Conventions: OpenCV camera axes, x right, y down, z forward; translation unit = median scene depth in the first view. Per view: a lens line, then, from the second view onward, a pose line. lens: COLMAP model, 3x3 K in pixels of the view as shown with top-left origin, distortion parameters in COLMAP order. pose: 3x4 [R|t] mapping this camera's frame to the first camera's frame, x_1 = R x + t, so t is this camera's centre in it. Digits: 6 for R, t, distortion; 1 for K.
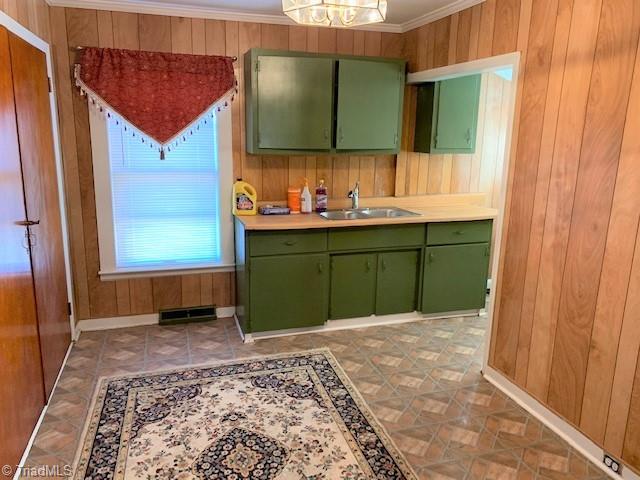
lens RADIAL K [[504.8, 0, 315.8], [0, 504.8, 238.1], [0, 0, 1]] dist [0.110740, -0.066383]
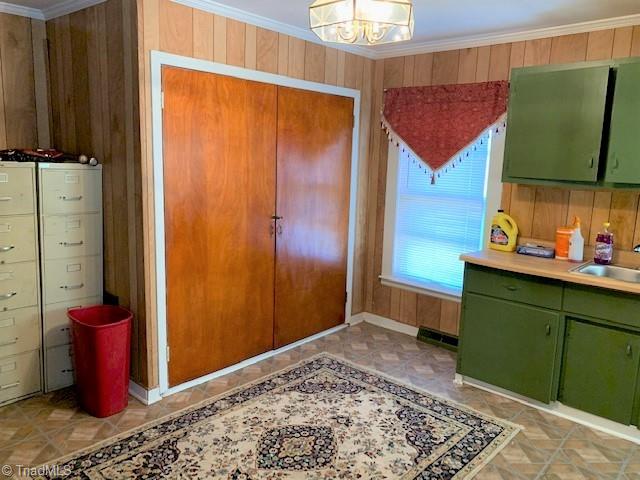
lens RADIAL K [[504.8, 0, 315.8], [0, 504.8, 238.1], [0, 0, 1]] dist [0.110740, -0.066383]
pose [[0.519482, 0.146587, -0.841814, 0.490479], [-0.205664, 0.977663, 0.043328, -0.040992], [0.829361, 0.150623, 0.538026, 0.249953]]
